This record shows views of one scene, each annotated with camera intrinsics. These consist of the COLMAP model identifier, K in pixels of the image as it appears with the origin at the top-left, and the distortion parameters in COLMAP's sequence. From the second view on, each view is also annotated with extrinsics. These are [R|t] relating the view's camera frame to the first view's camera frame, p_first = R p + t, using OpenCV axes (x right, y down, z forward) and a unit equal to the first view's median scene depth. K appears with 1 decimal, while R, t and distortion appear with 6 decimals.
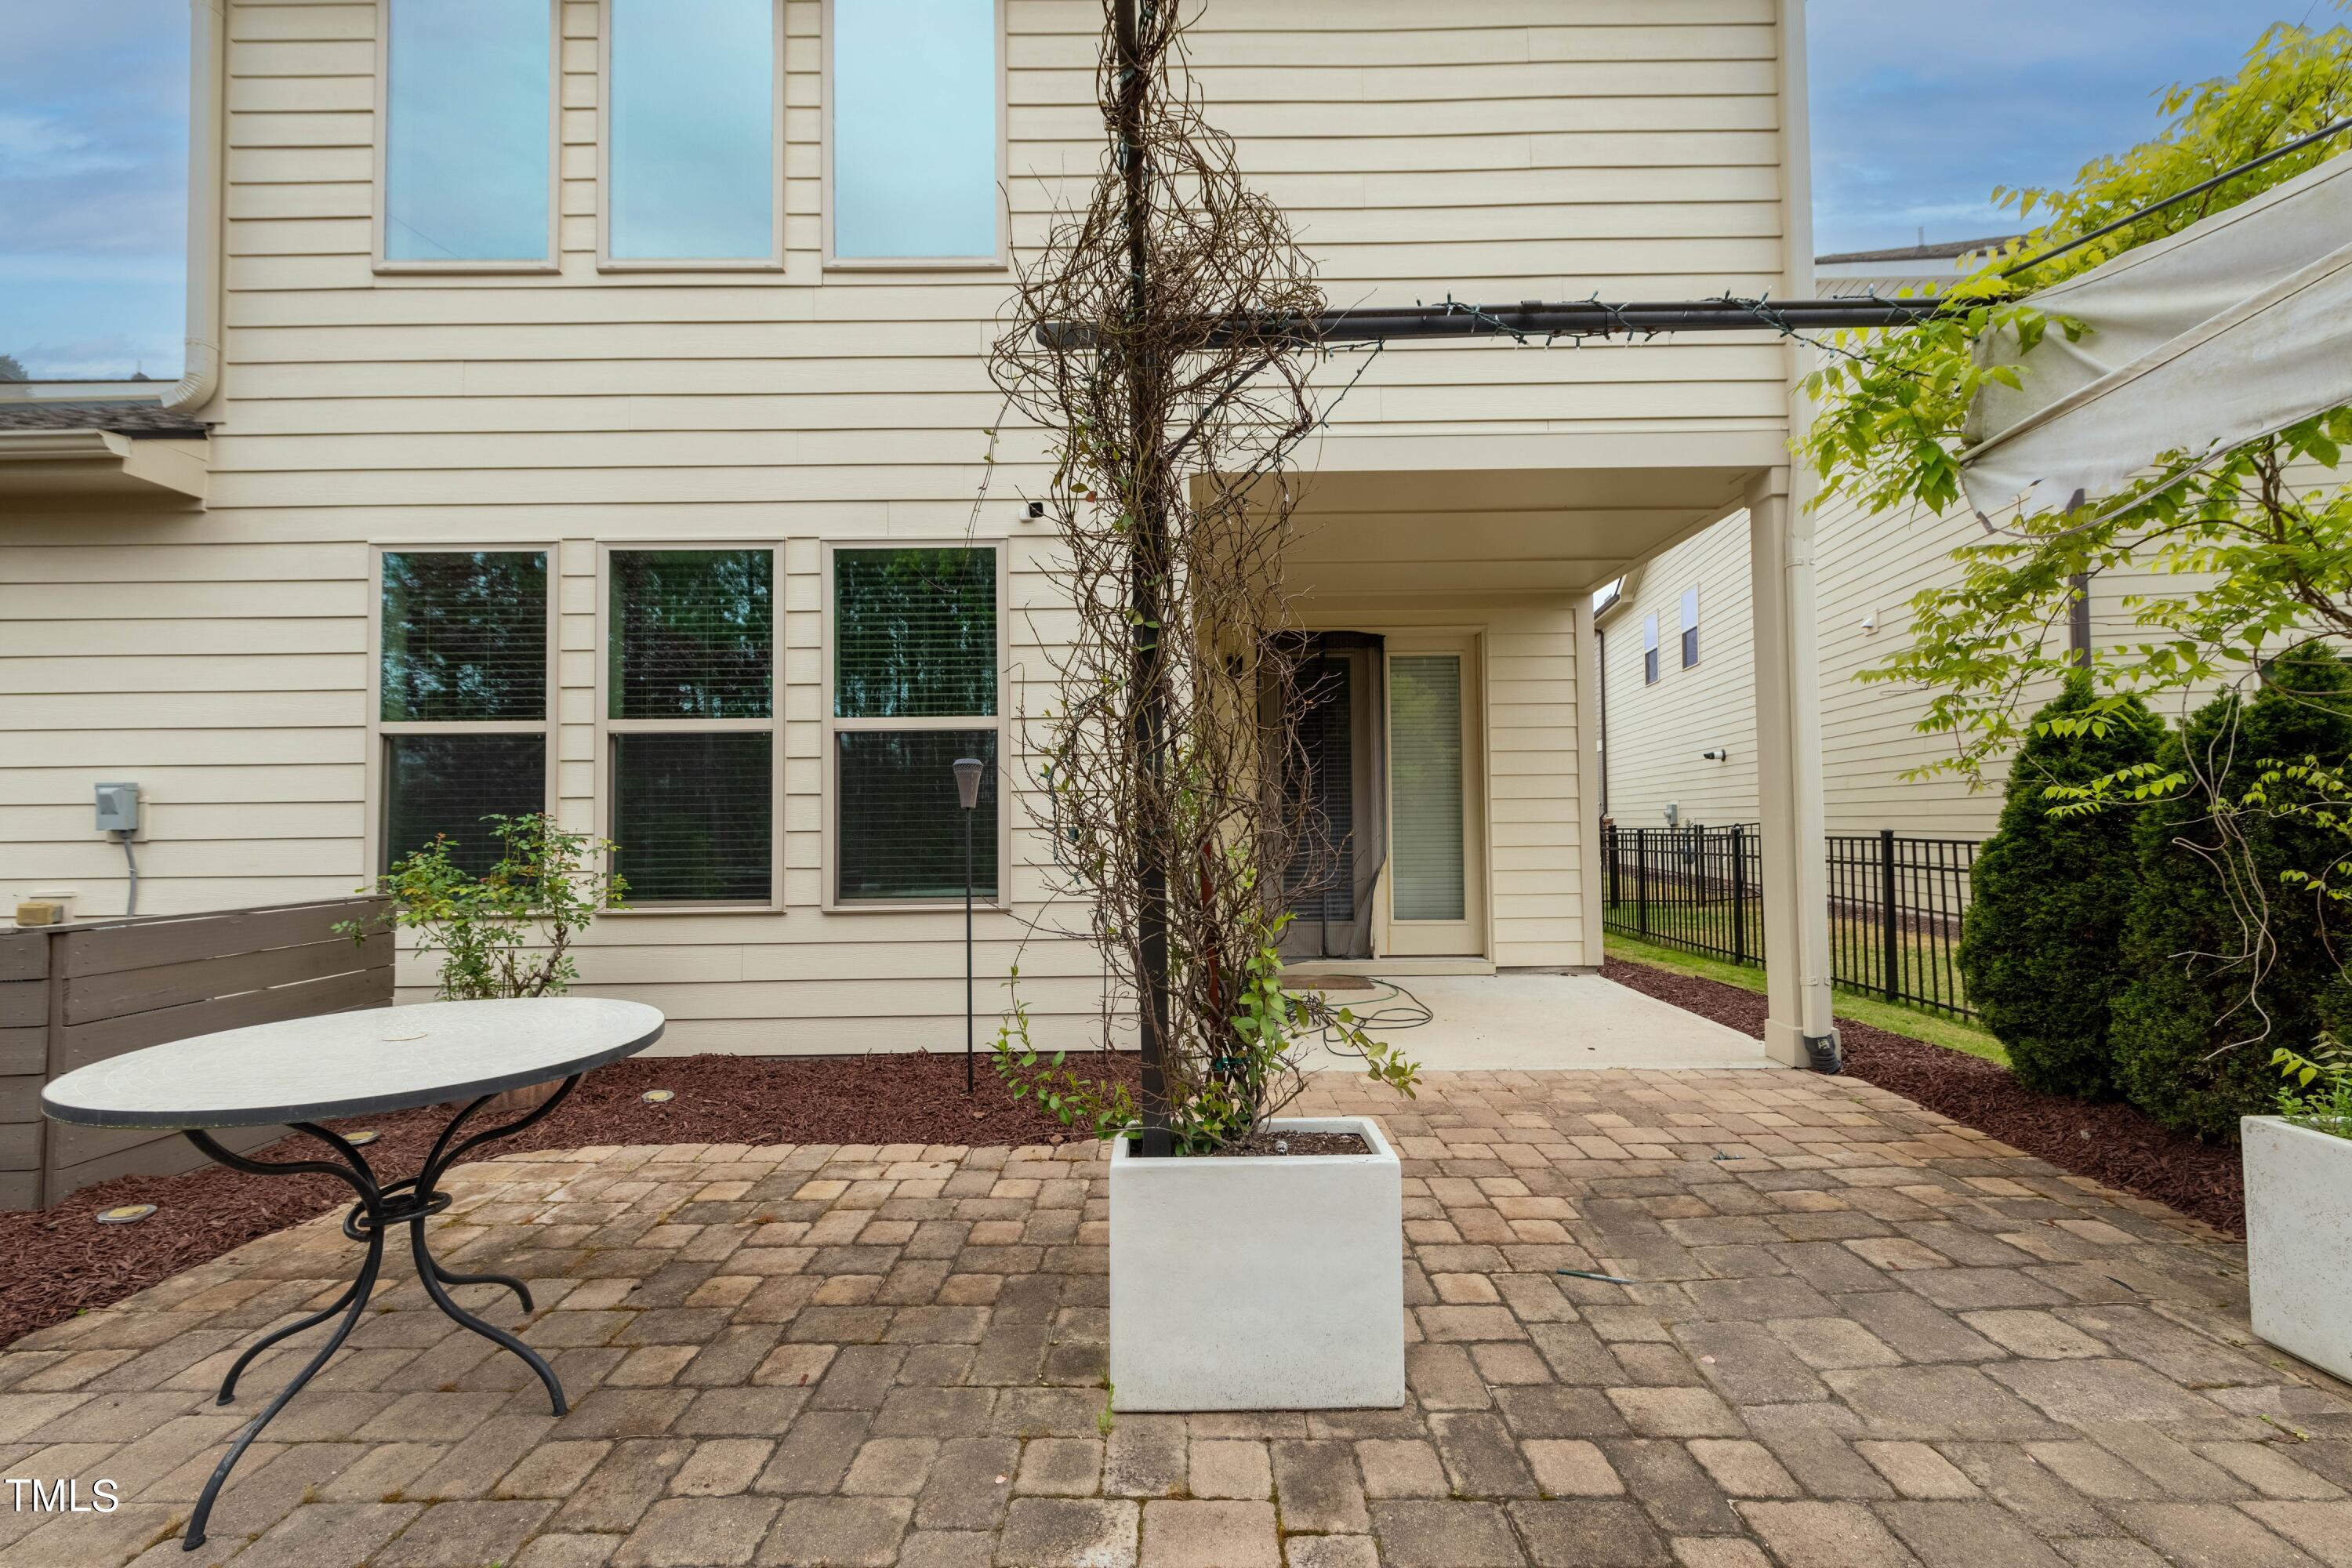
lens RADIAL K [[906.8, 0, 1174.1], [0, 906.8, 793.3], [0, 0, 1]] dist [0.000557, -0.000813]
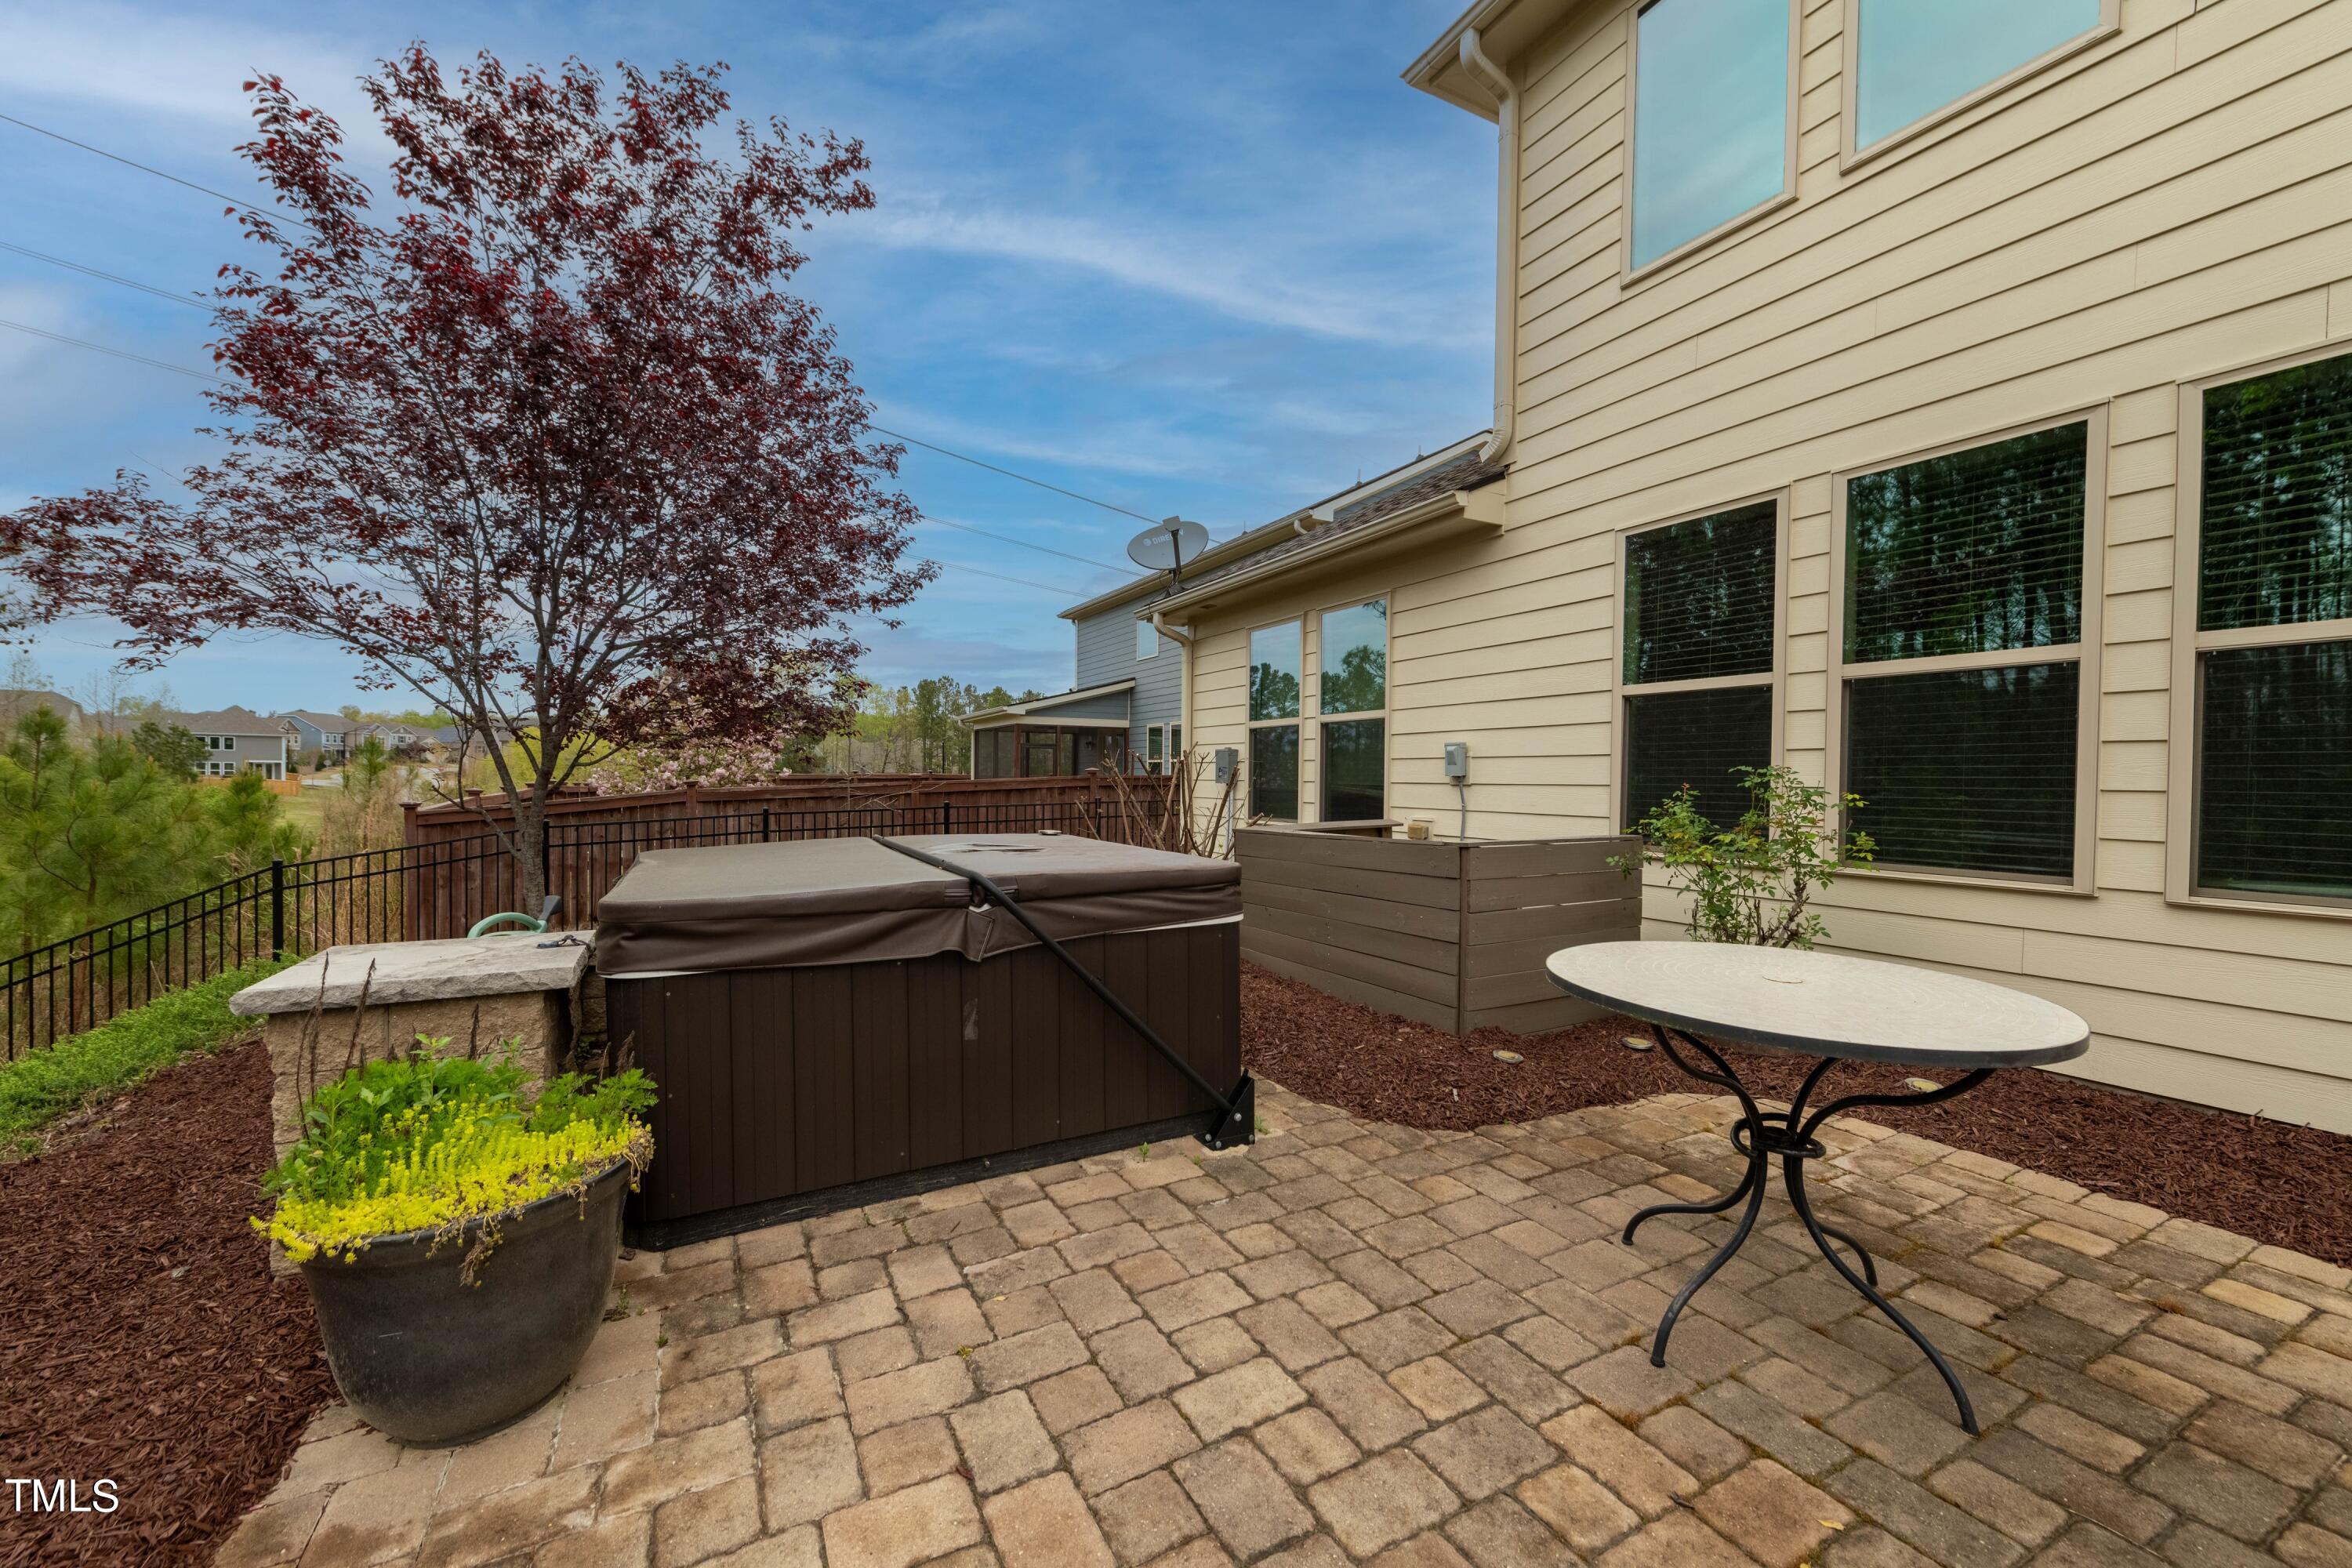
lens RADIAL K [[906.8, 0, 1174.1], [0, 906.8, 793.3], [0, 0, 1]] dist [0.000557, -0.000813]
pose [[0.462531, 0.031177, -0.886055, -0.141474], [0.013816, 0.999007, 0.042363, 0.001613], [0.886495, -0.031835, 0.461641, -0.049947]]
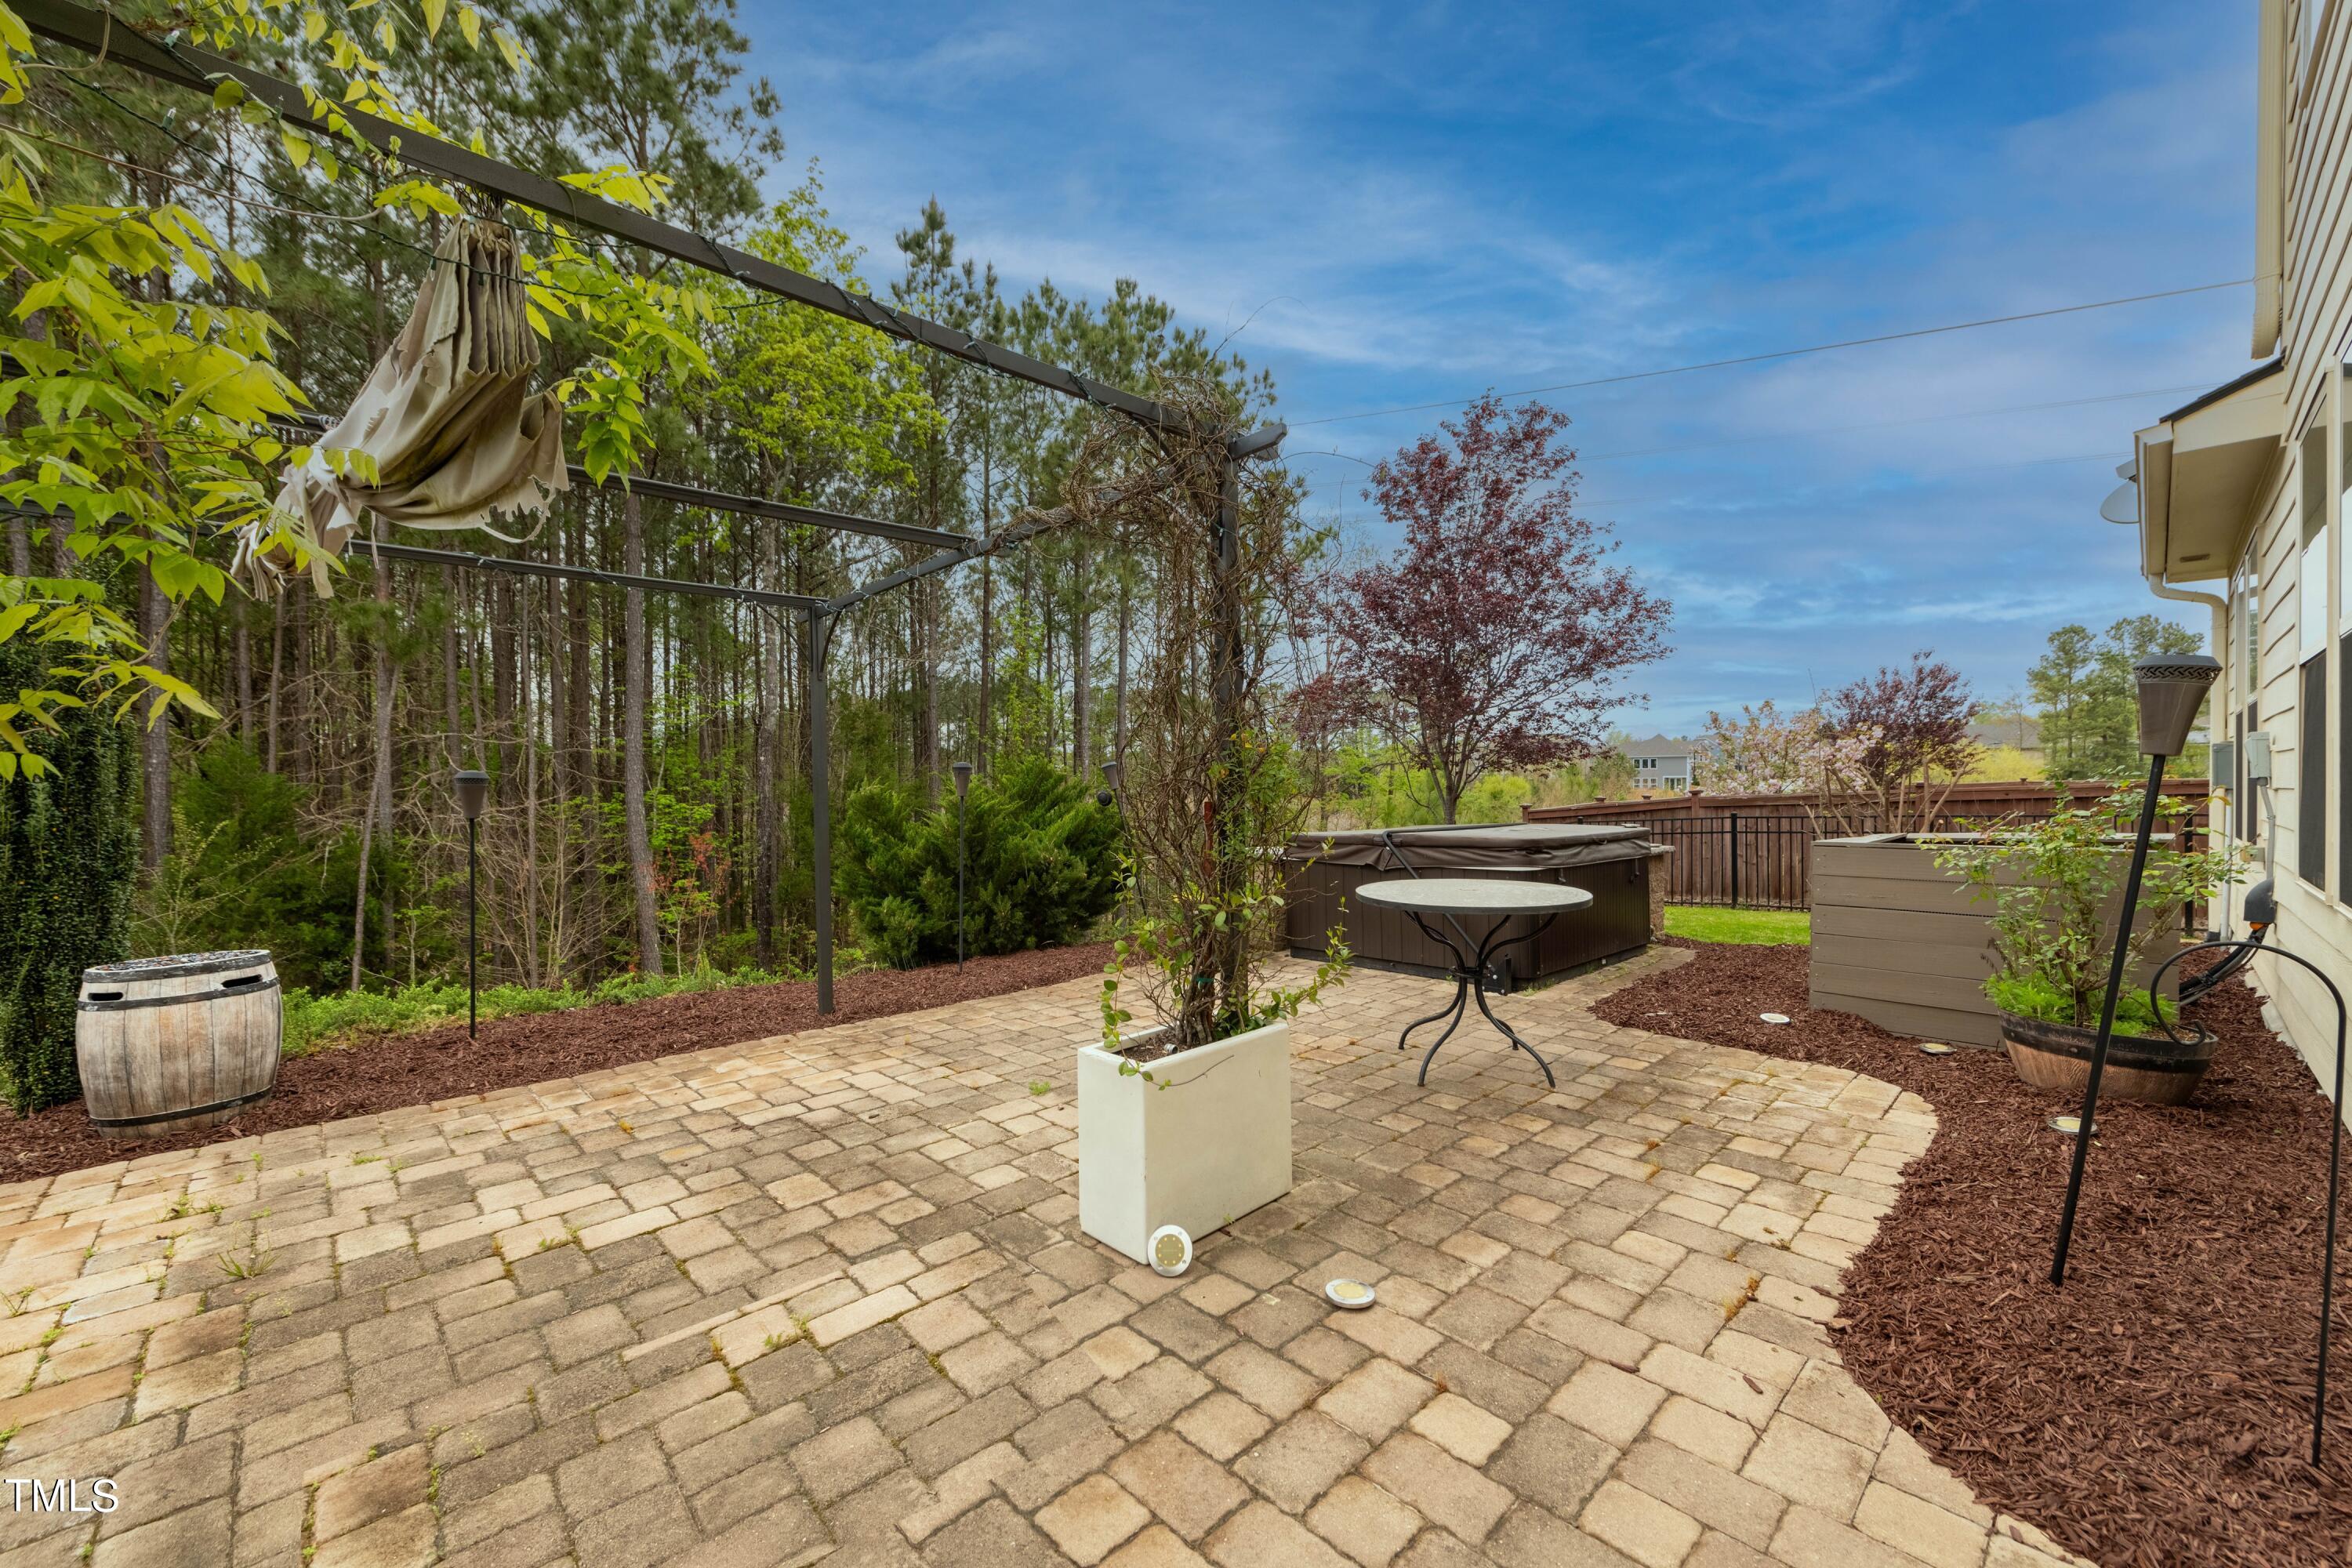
lens RADIAL K [[927.8, 0, 1176.0], [0, 927.8, 784.0], [0, 0, 1]] dist [-0.000011, -0.000175]
pose [[-0.724626, 0.015793, -0.688961, 0.578116], [0.040267, 0.999000, -0.019451, 0.023842], [0.687965, -0.041837, -0.724537, 1.123342]]
